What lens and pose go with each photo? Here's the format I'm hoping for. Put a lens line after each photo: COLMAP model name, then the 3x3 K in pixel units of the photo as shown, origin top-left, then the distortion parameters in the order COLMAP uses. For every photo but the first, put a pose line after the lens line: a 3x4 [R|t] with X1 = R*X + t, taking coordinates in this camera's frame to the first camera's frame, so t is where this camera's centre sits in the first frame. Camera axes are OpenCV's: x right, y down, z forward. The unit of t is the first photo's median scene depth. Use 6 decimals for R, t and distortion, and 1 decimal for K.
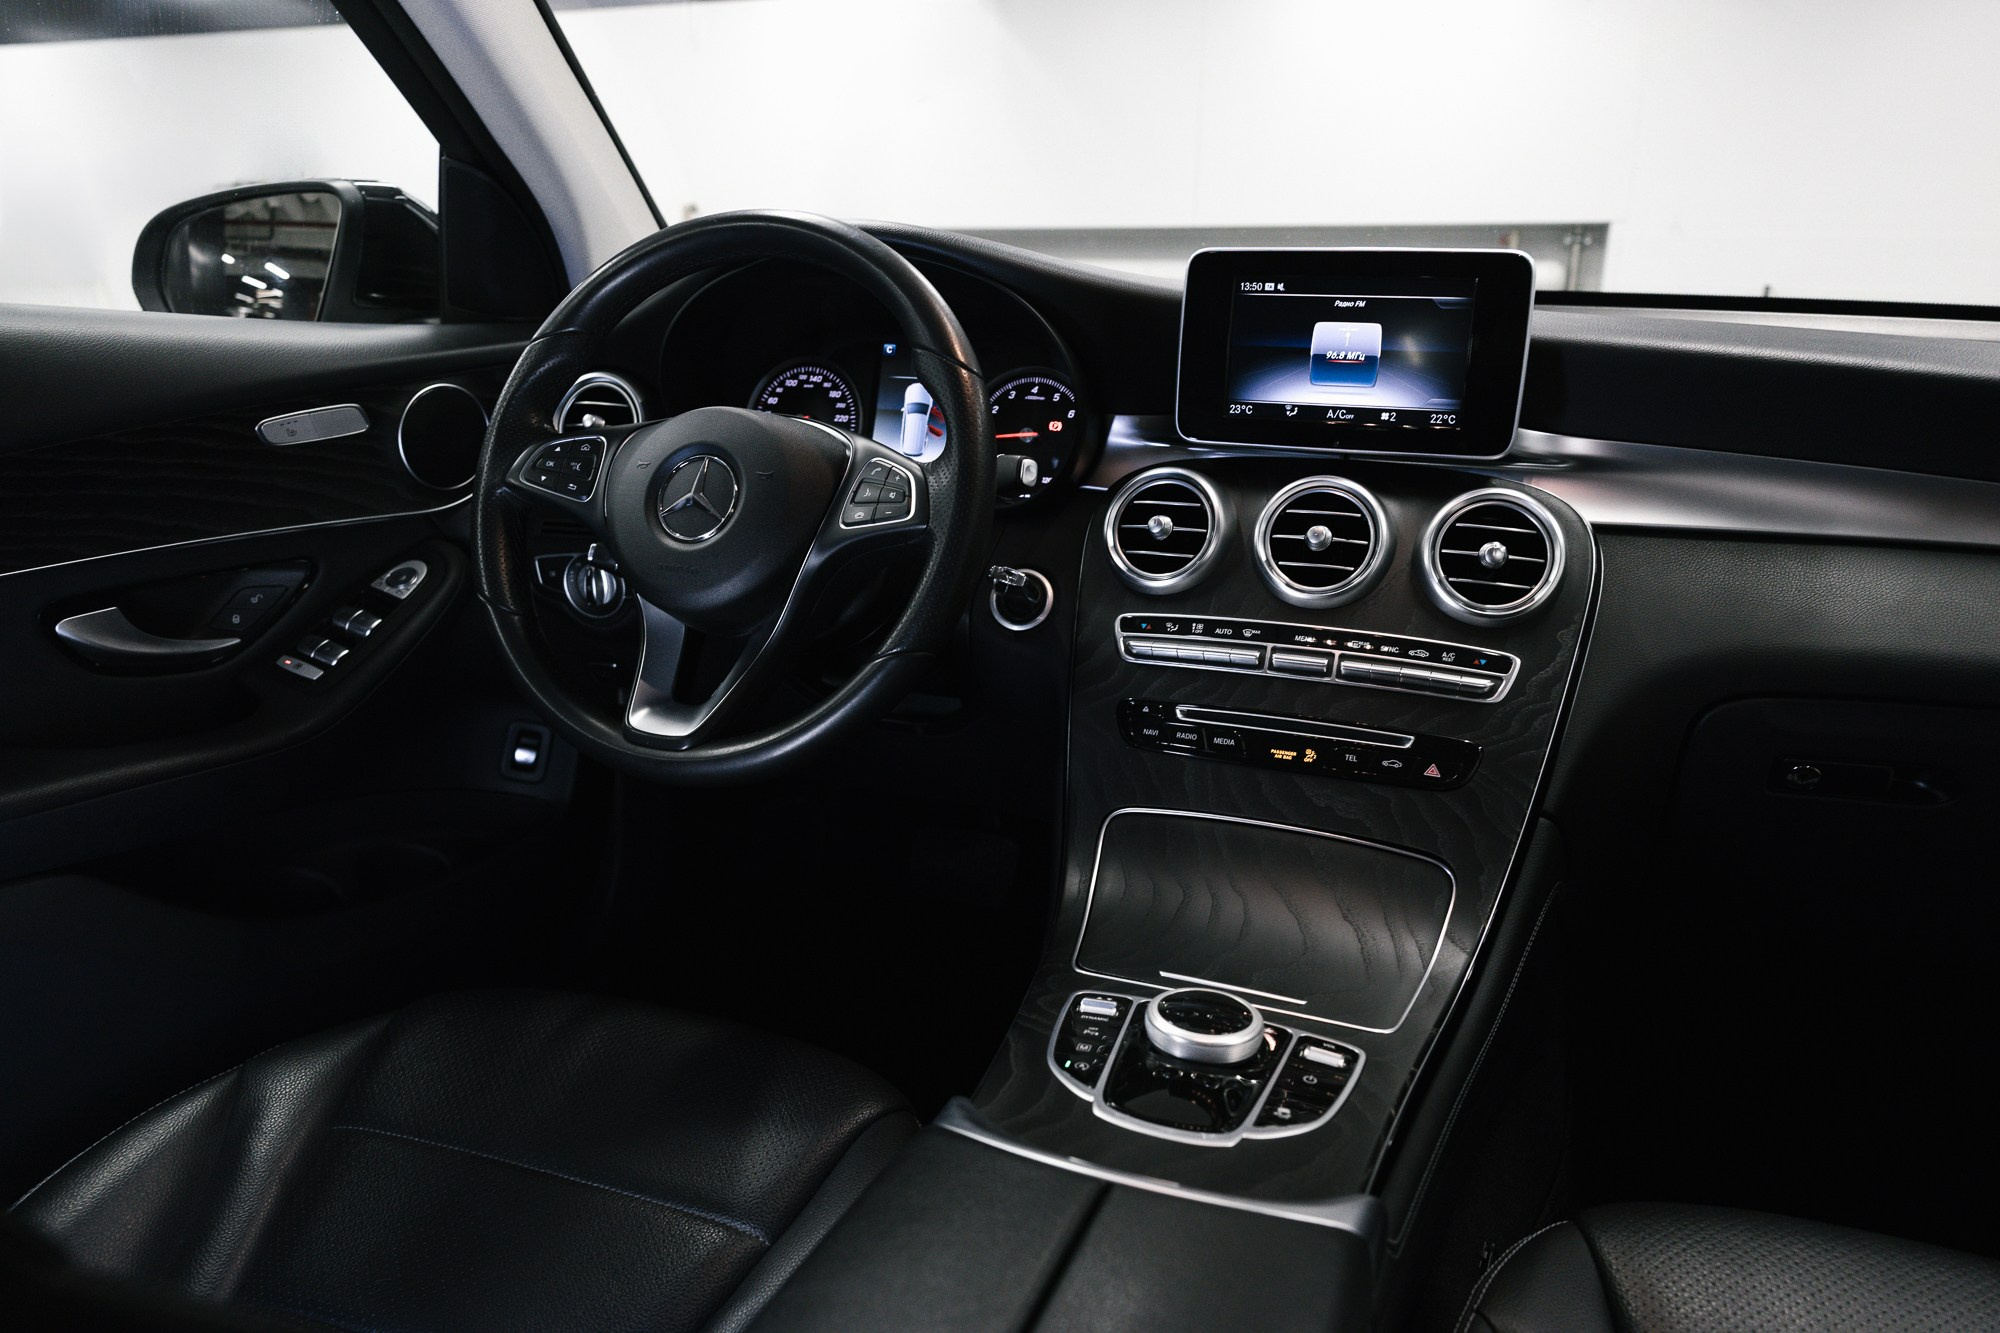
lens RADIAL K [[1378.0, 0, 993.7], [0, 1378.0, 670.1], [0, 0, 1]] dist [0.015073, -0.002504]
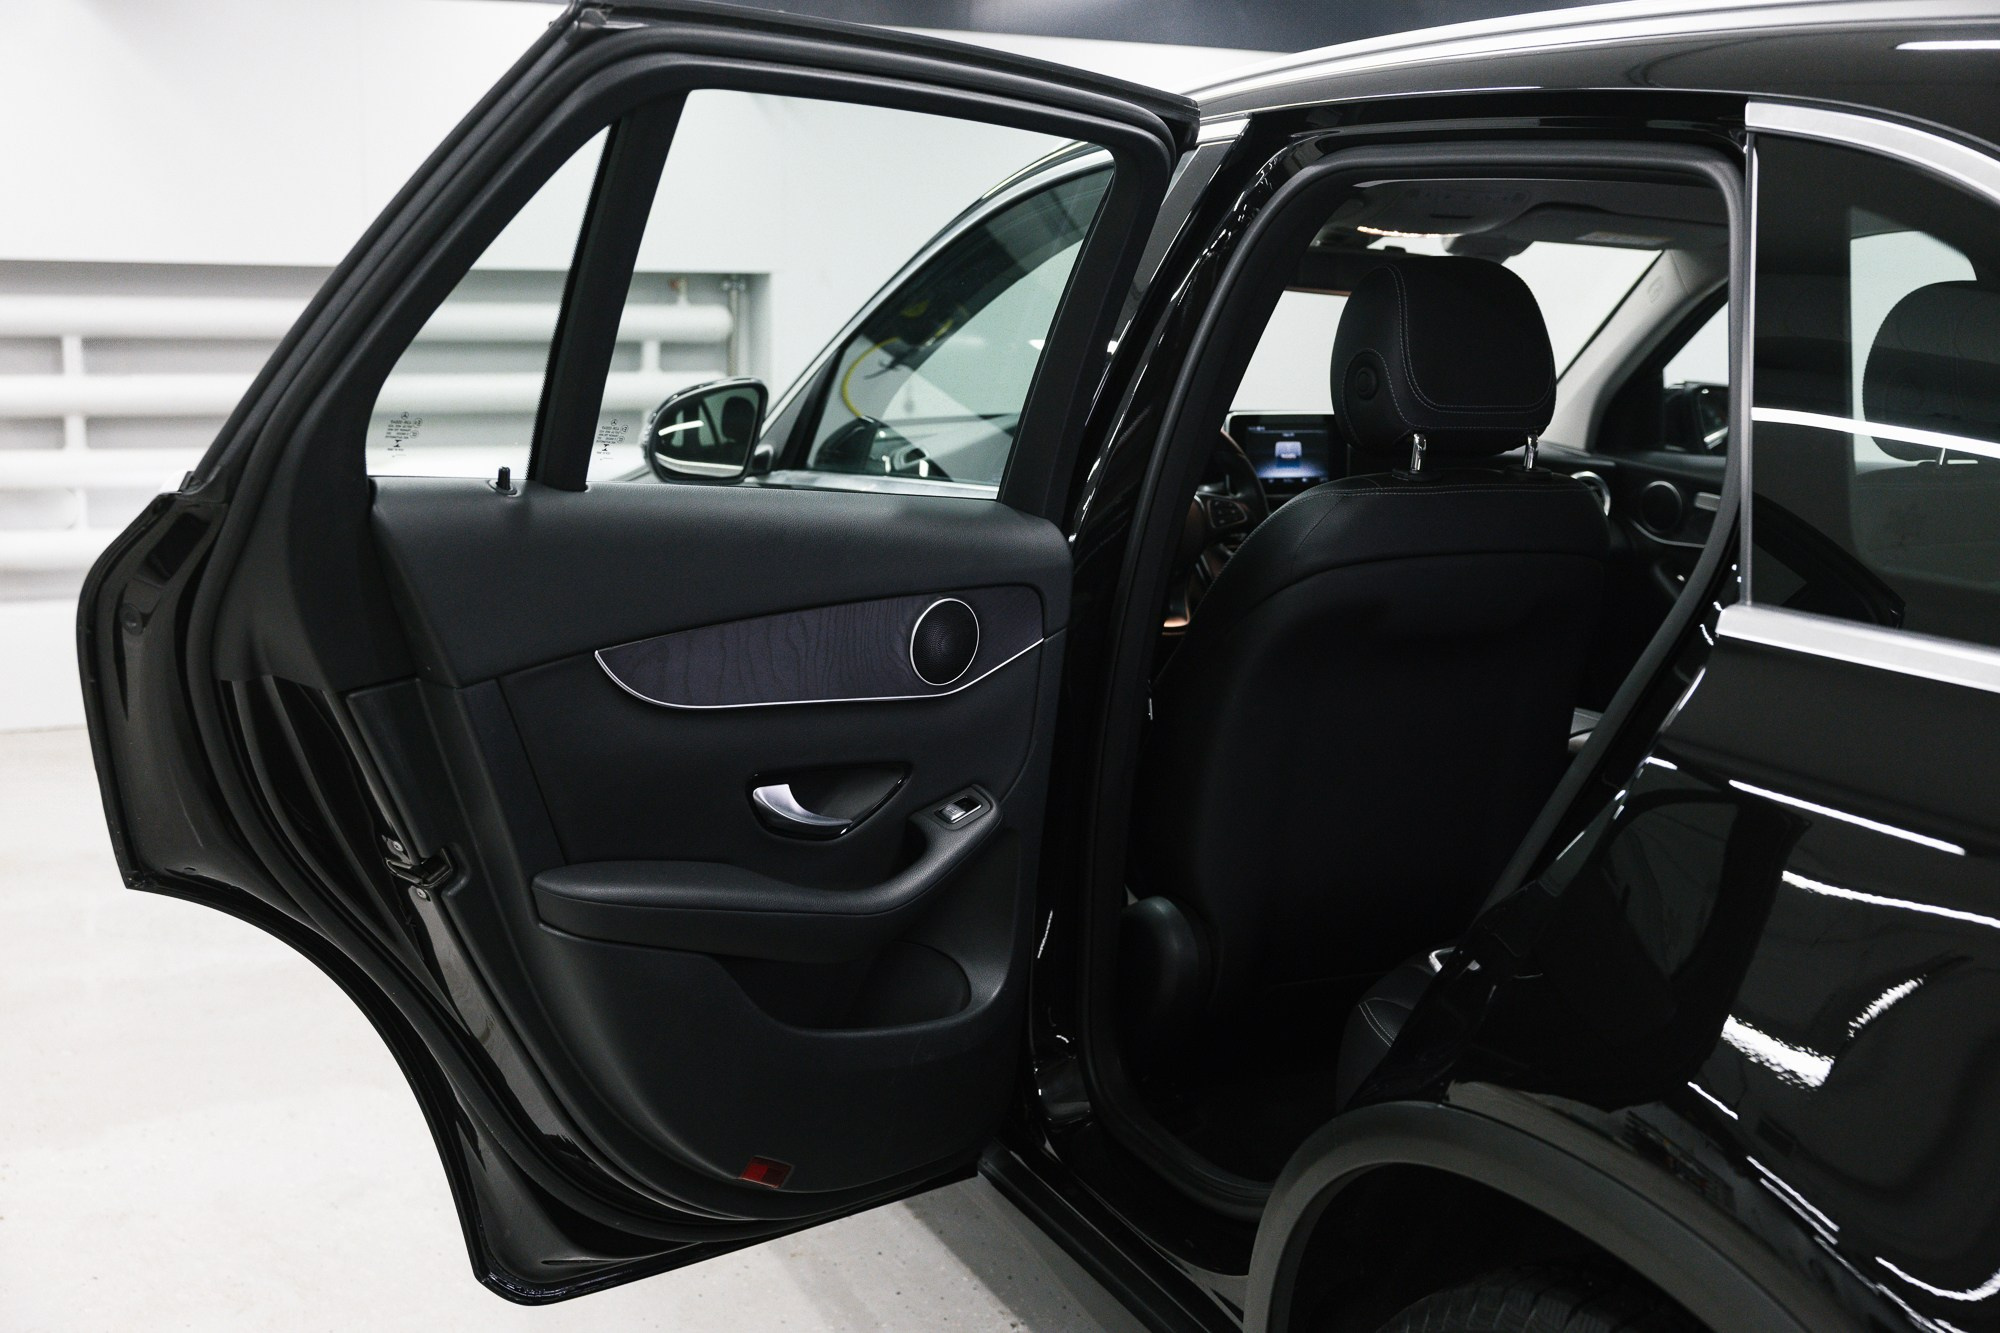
lens RADIAL K [[2377.8, 0, 1000.4], [0, 2377.8, 669.1], [0, 0, 1]] dist [0.021997, 0.000000]
pose [[0.684112, -0.126344, 0.718351, -3.043250], [0.180038, 0.983658, 0.001550, 0.035326], [-0.706807, 0.128270, 0.695680, -1.430048]]
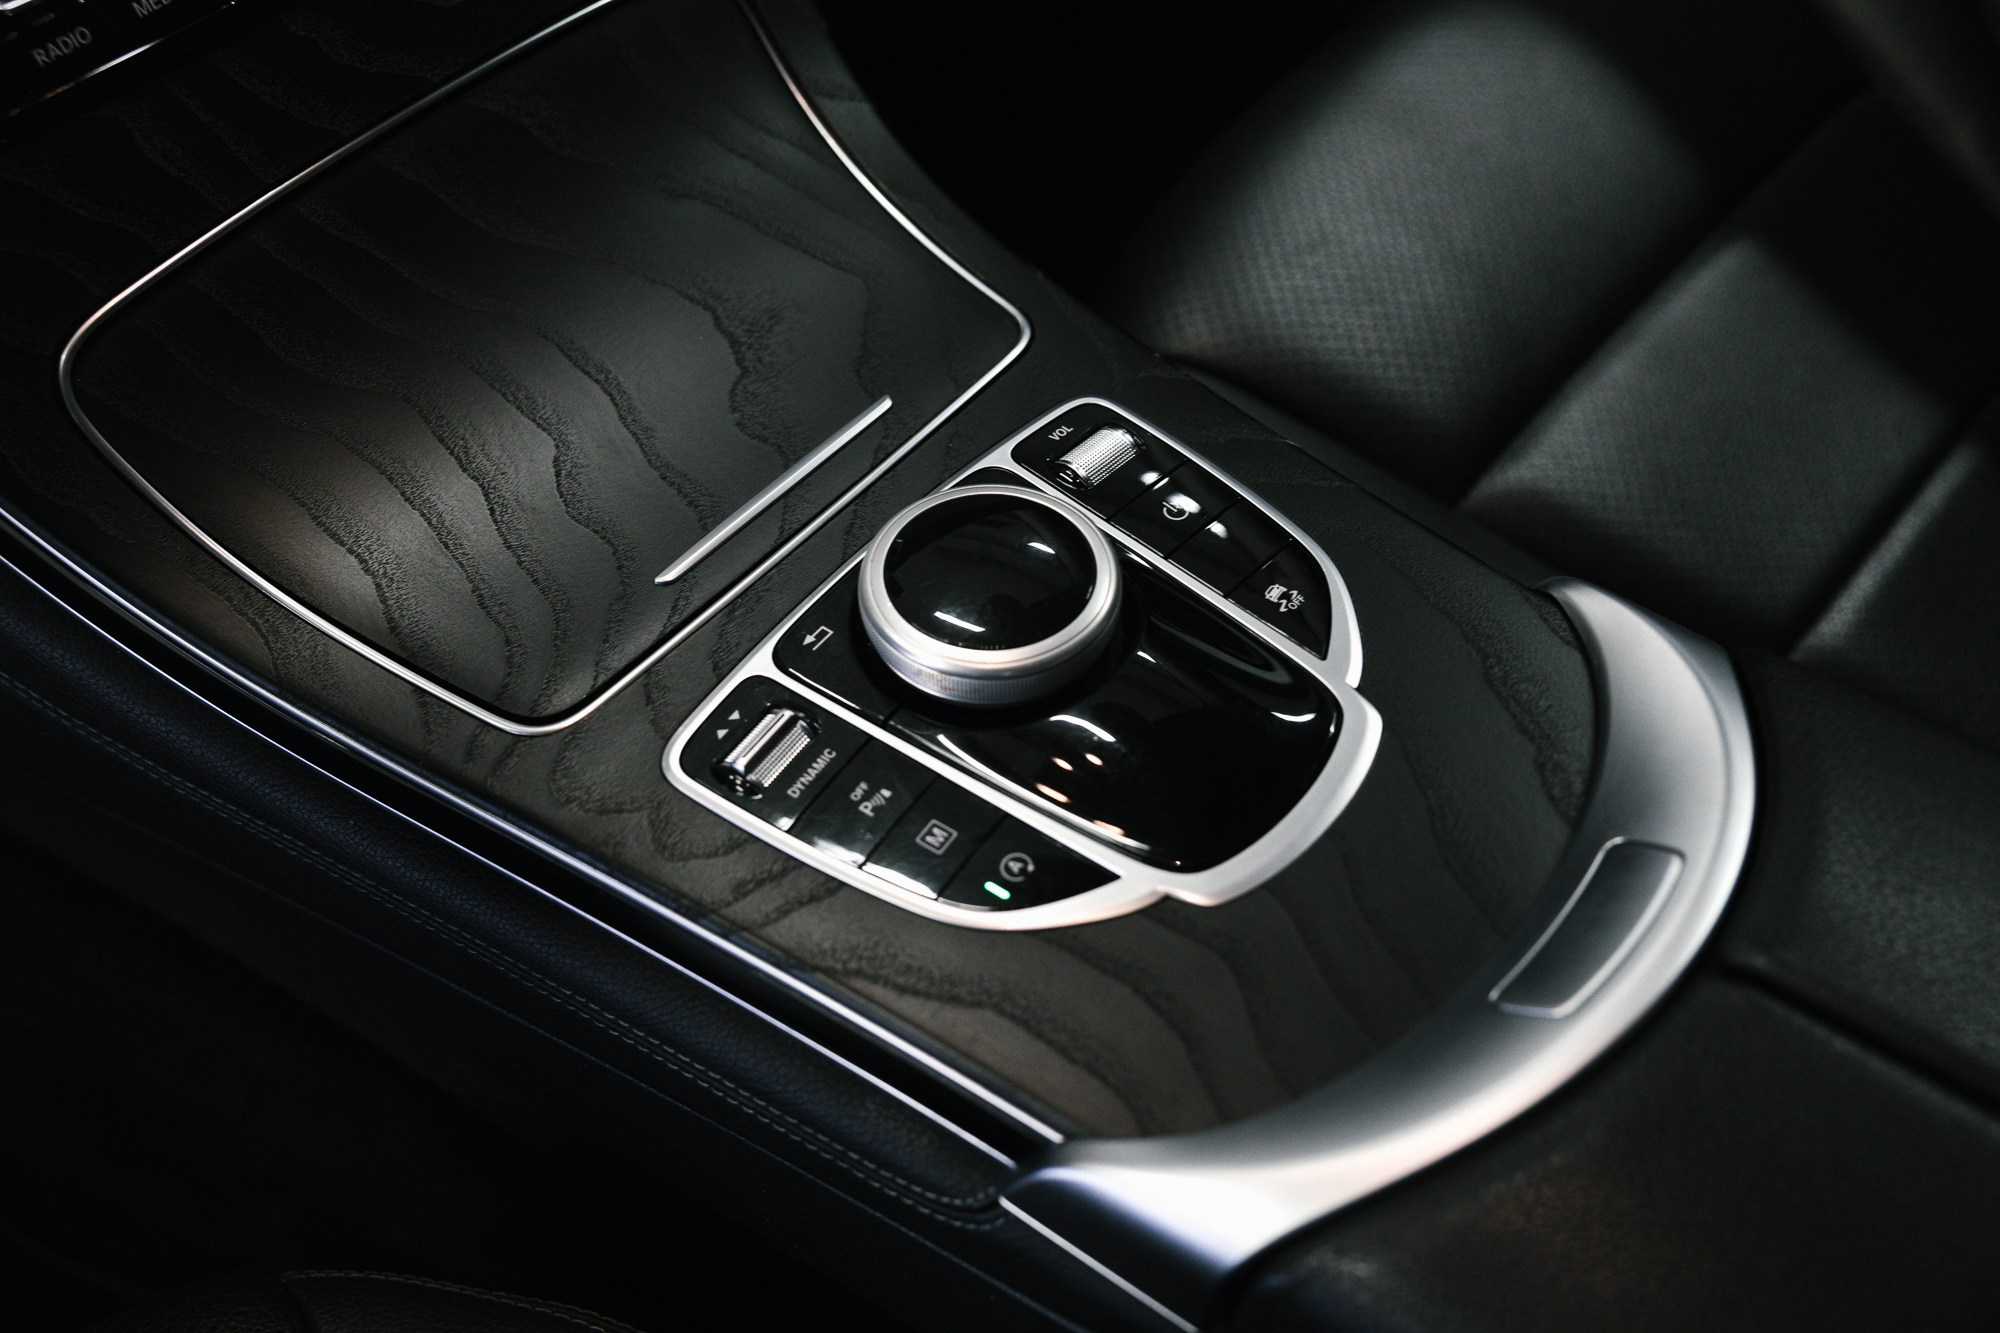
lens RADIAL K [[2019.2, 0, 1007.2], [0, 2019.2, 682.2], [0, 0, 1]] dist [0.005077, 0.000000]
pose [[0.312812, -0.758233, 0.572041, -0.187830], [0.243013, 0.646110, 0.723524, -0.152068], [-0.918201, -0.087313, 0.386371, 0.567888]]
